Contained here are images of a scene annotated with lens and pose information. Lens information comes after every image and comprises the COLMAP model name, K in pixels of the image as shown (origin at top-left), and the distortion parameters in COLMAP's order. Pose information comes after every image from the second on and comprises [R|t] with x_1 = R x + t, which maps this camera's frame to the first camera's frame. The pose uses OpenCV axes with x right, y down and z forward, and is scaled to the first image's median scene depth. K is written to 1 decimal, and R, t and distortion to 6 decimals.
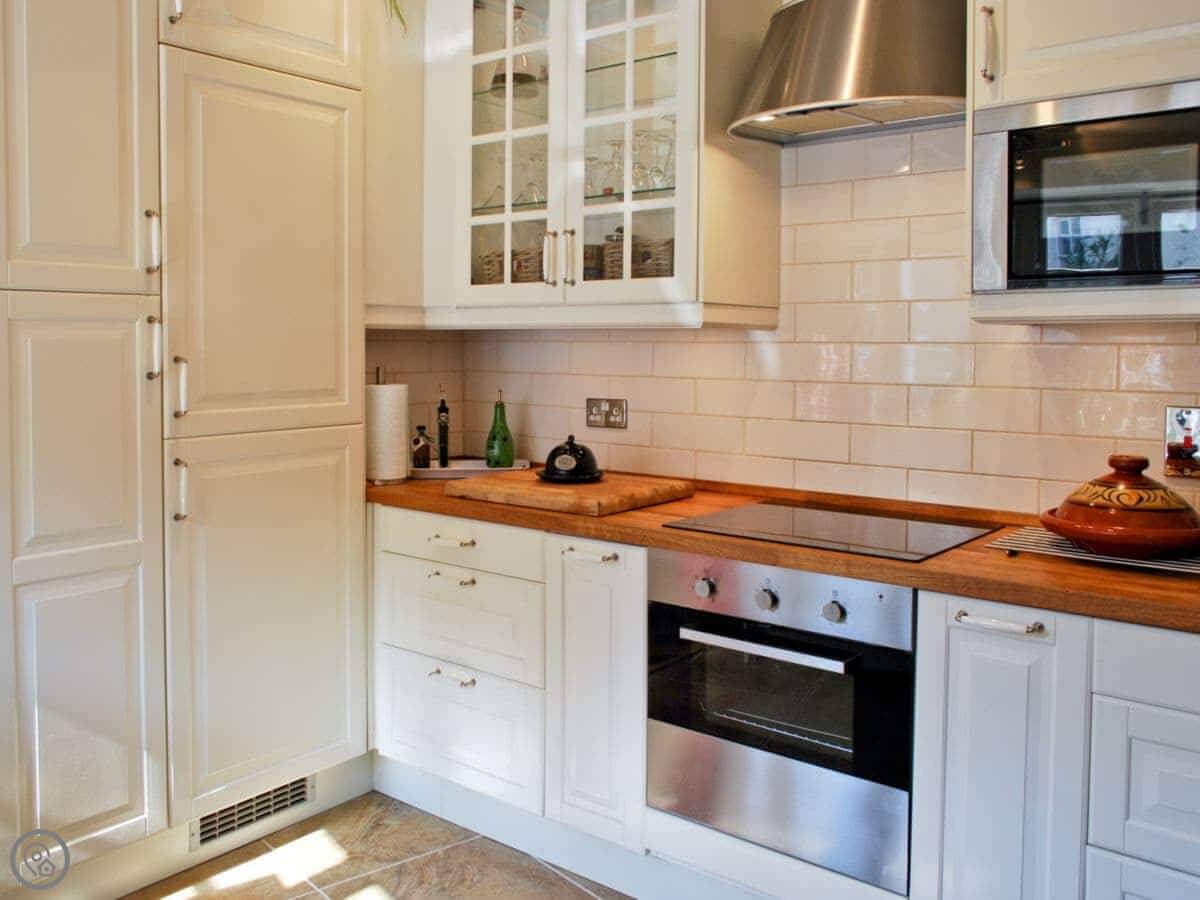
lens RADIAL K [[1546.0, 0, 600.0], [0, 1546.0, 450.0], [0, 0, 1]] dist [-0.000775, -0.018668]
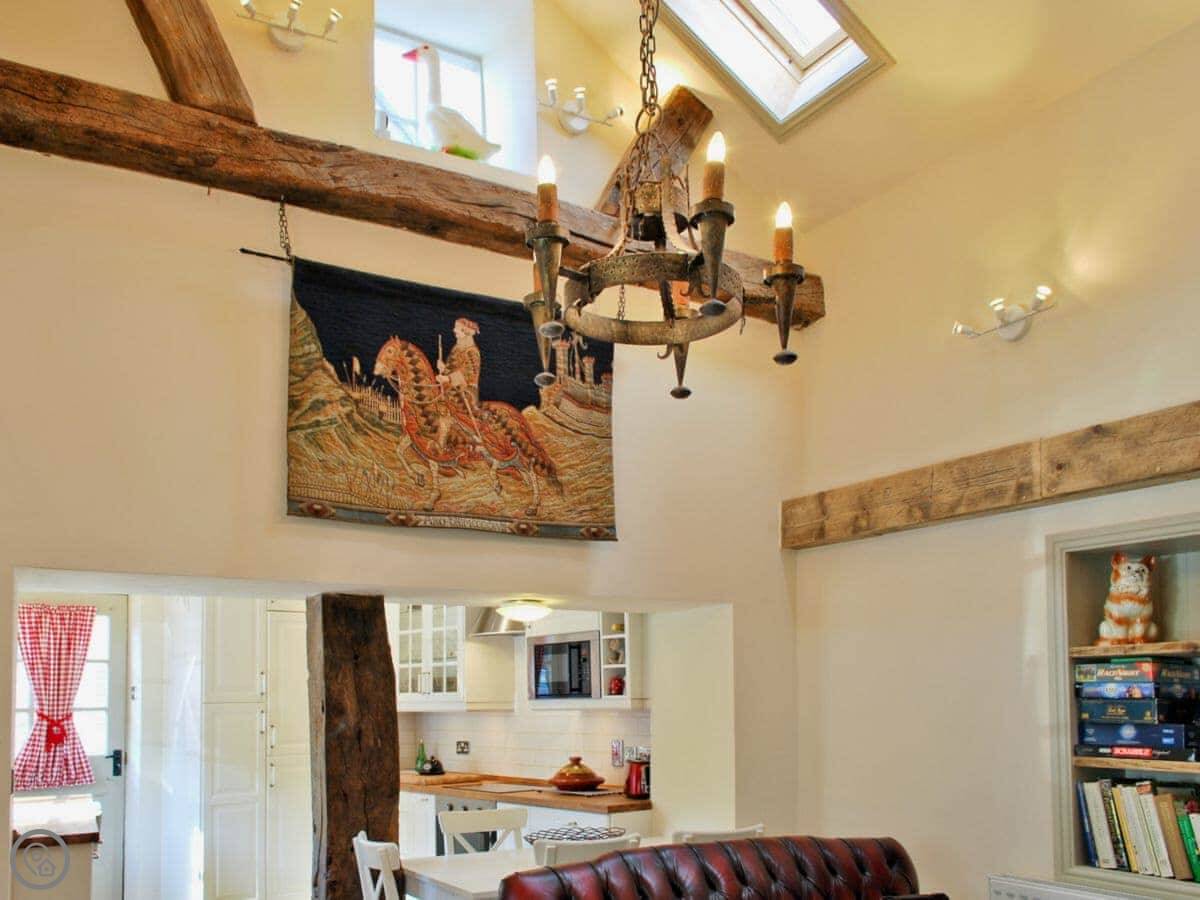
lens RADIAL K [[2218.6, 0, 600.0], [0, 2218.6, 450.0], [0, 0, 1]] dist [-0.023069, -0.096839]
pose [[0.981329, -0.033263, -0.189440, 1.023317], [-0.000309, 0.984658, -0.174495, 0.139947], [0.192338, 0.171295, 0.966263, -2.674347]]
